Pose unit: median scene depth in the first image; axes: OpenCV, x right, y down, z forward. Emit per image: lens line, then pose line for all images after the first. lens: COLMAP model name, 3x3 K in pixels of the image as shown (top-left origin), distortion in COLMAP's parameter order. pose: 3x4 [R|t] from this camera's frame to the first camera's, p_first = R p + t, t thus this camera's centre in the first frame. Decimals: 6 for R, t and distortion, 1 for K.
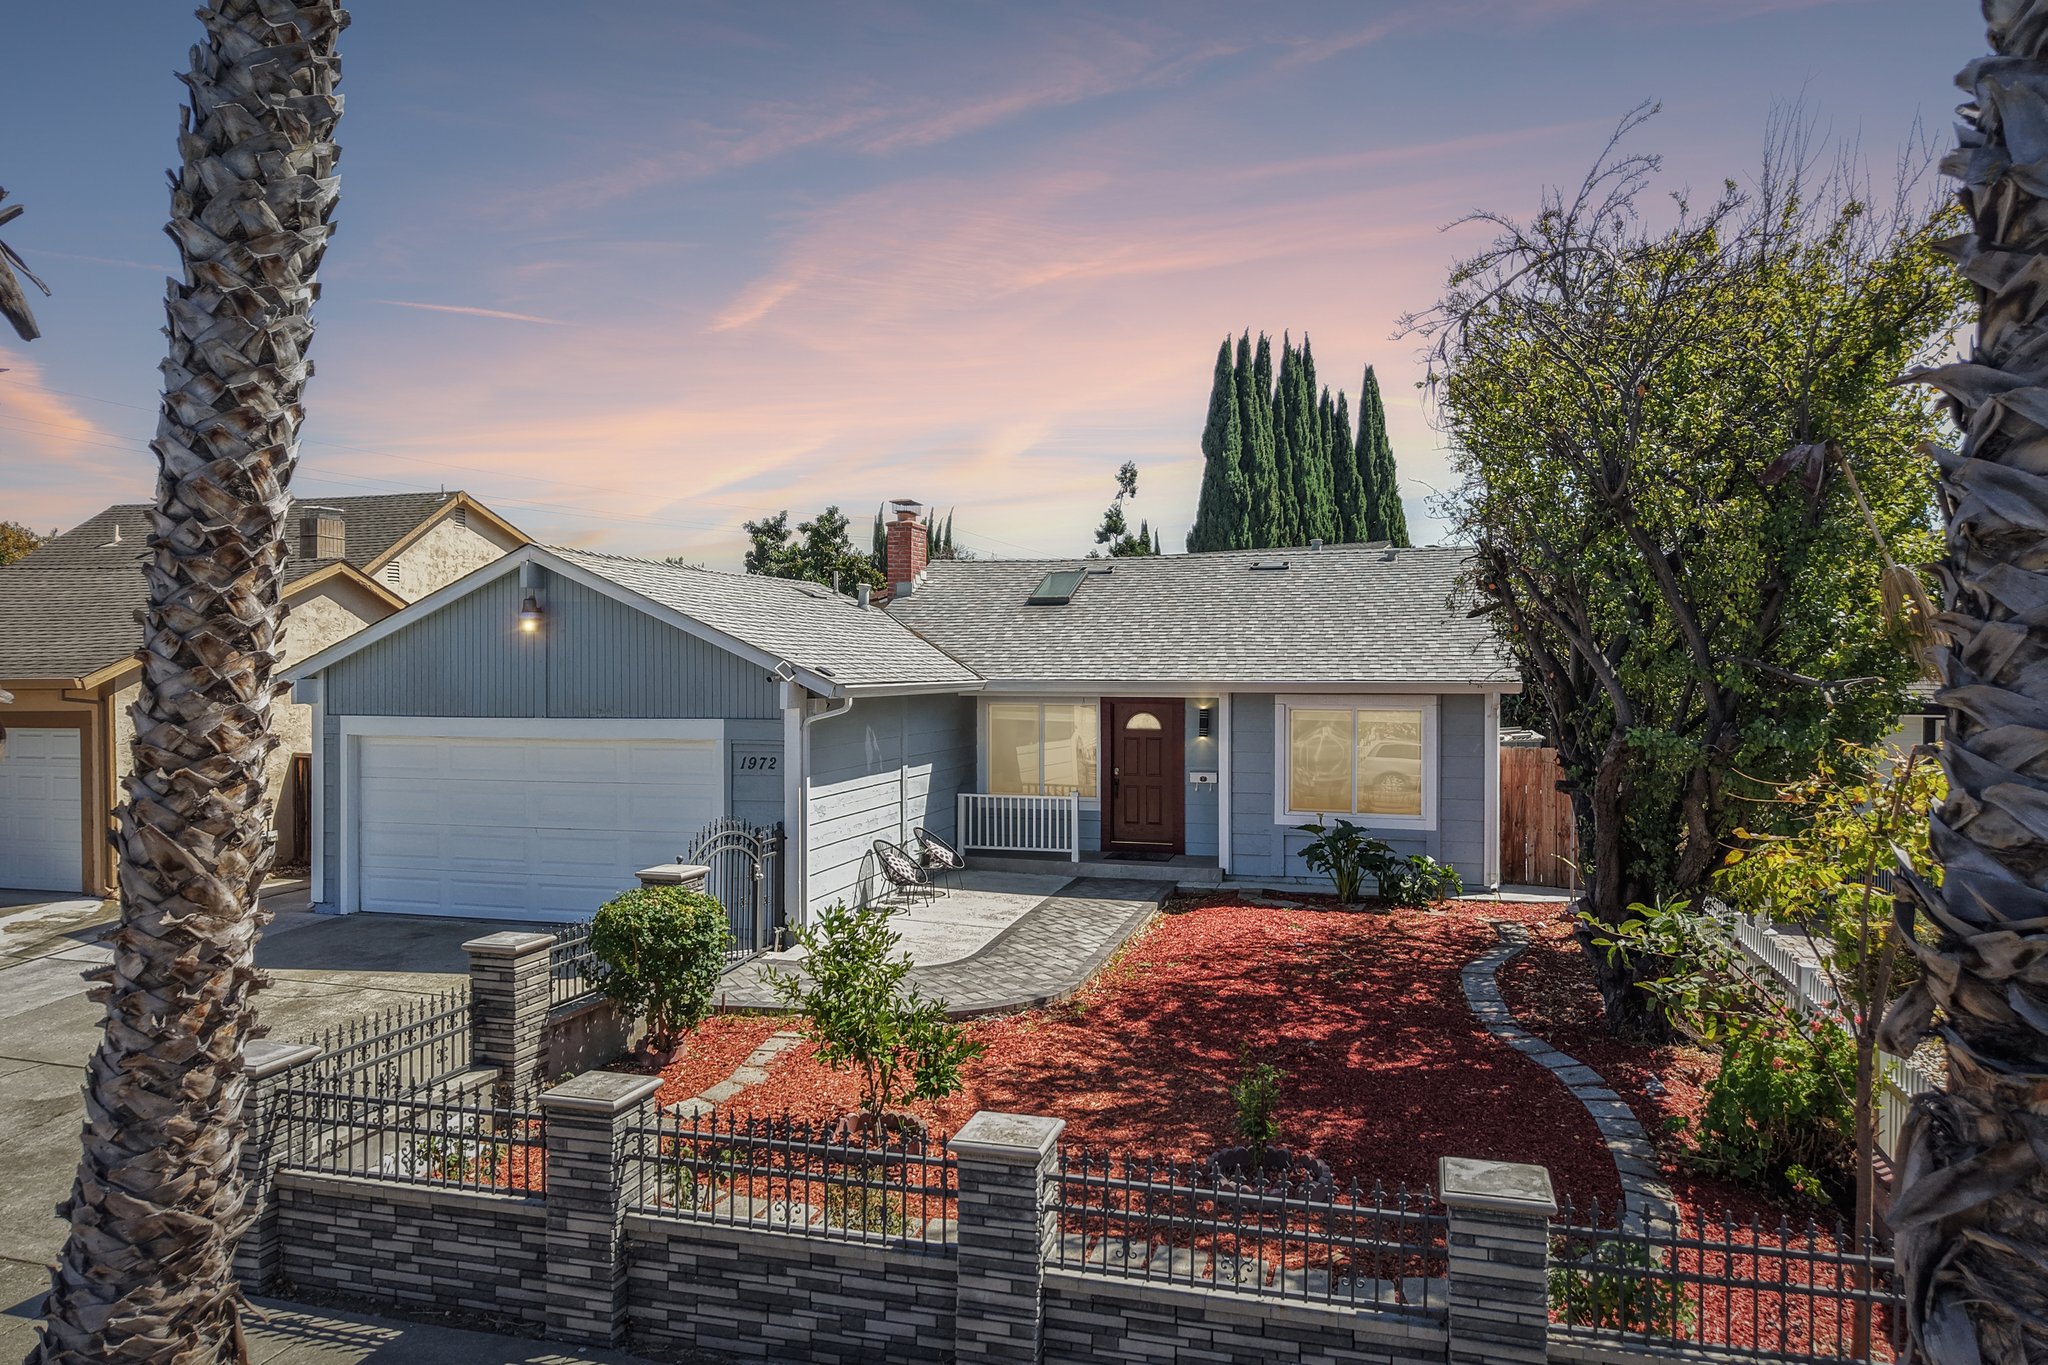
lens RADIAL K [[1331.4, 0, 1024.0], [0, 1331.4, 682.5], [0, 0, 1]] dist [0.004164, 0.002852]
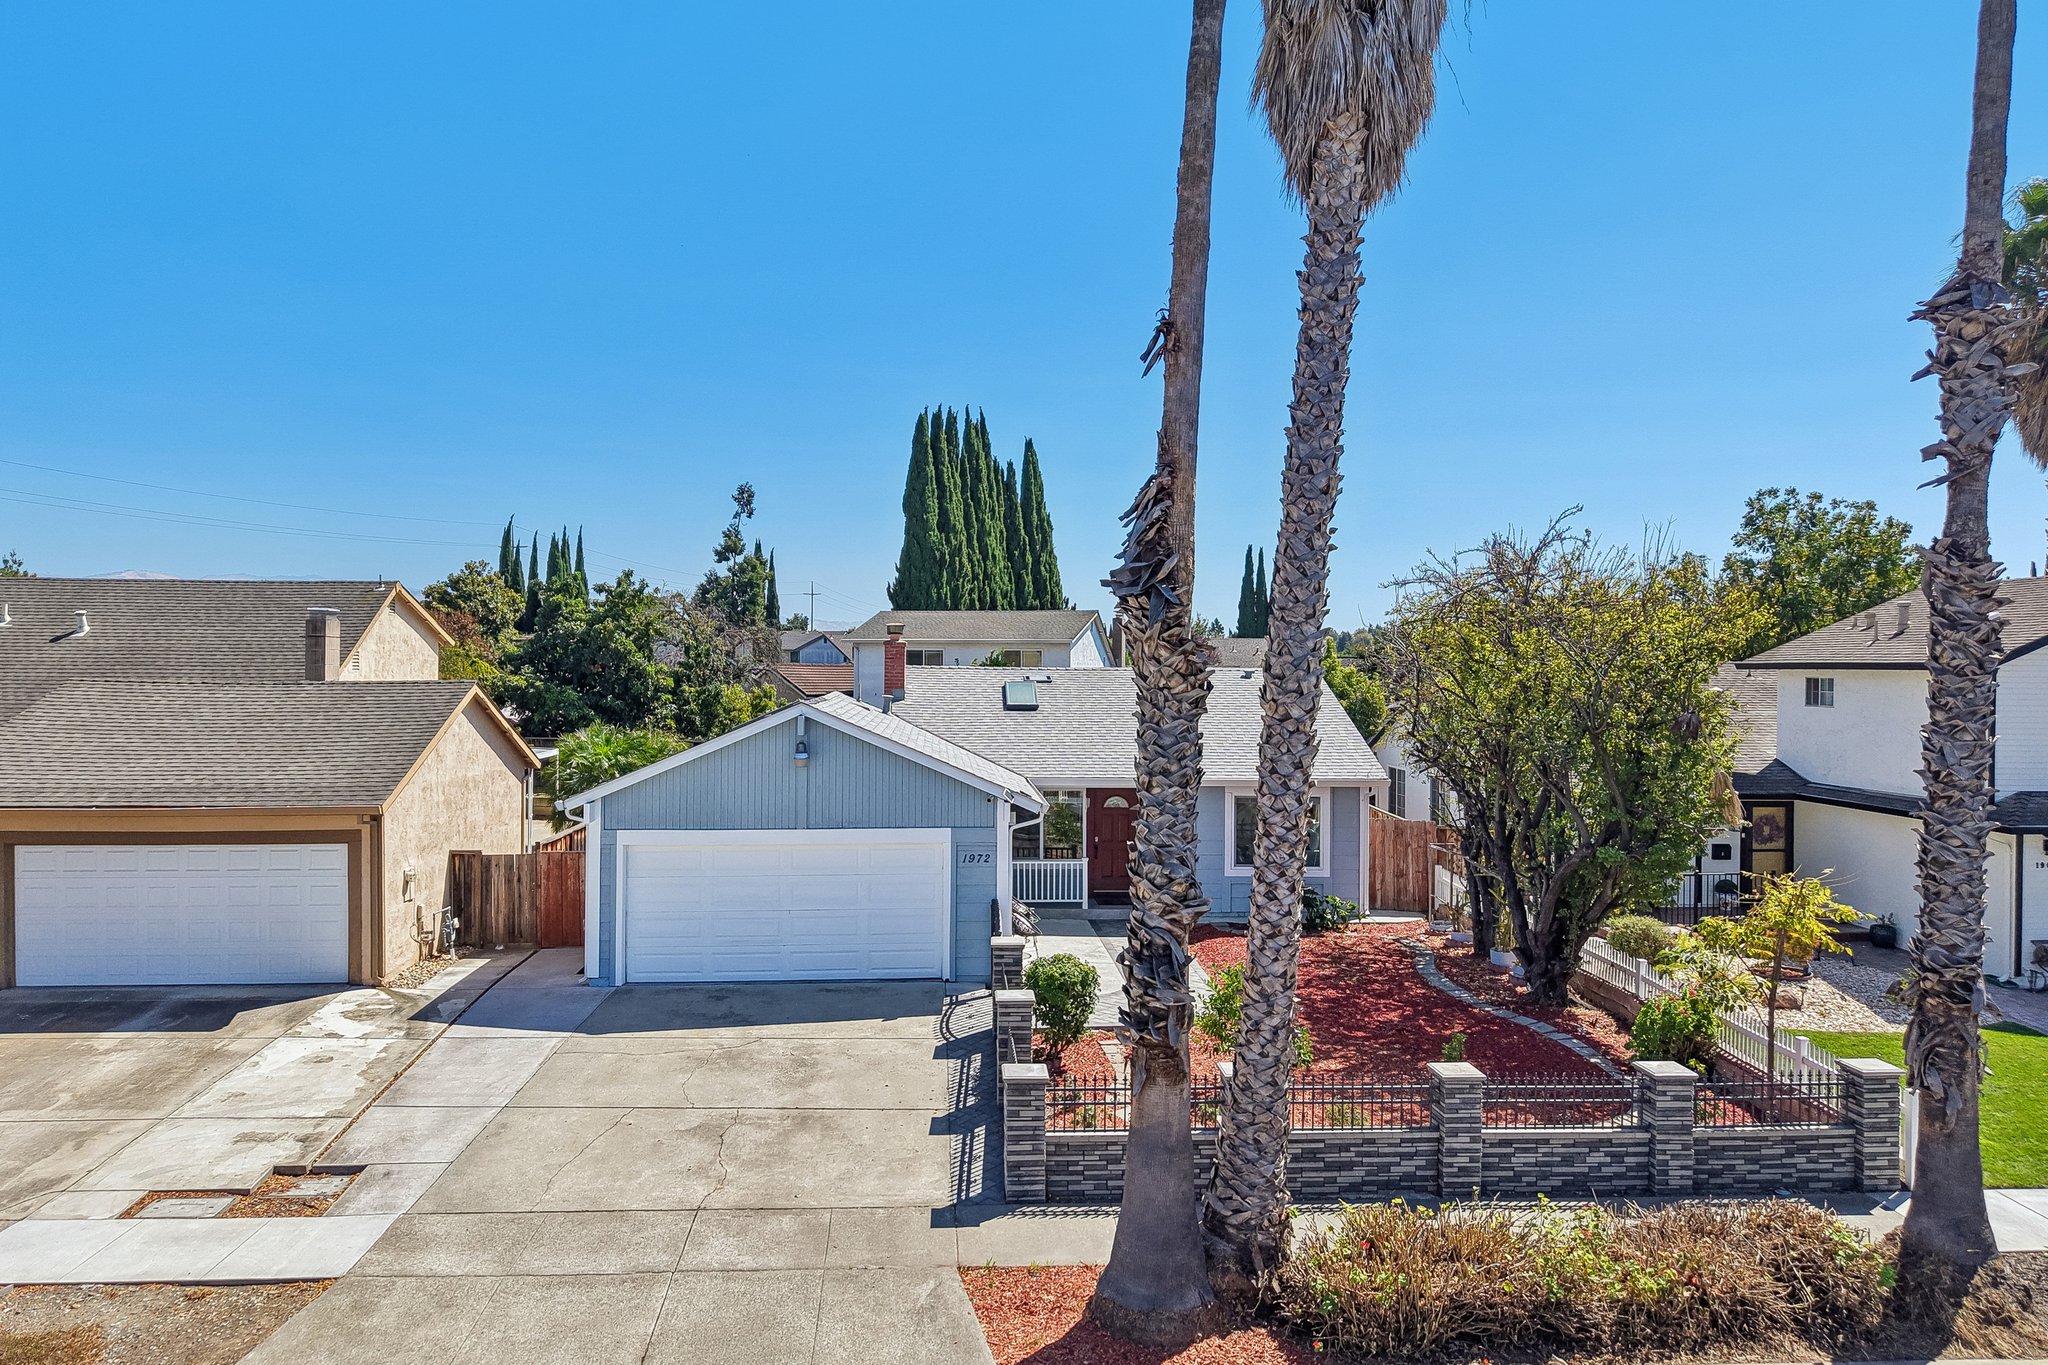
lens RADIAL K [[1331.2, 0, 1024.0], [0, 1331.2, 682.5], [0, 0, 1]] dist [0.055203, -0.057701]
pose [[0.937868, 0.007494, 0.346912, -0.646997], [-0.008546, 0.999962, 0.001504, -0.130098], [-0.346888, -0.004376, 0.937896, -0.358977]]
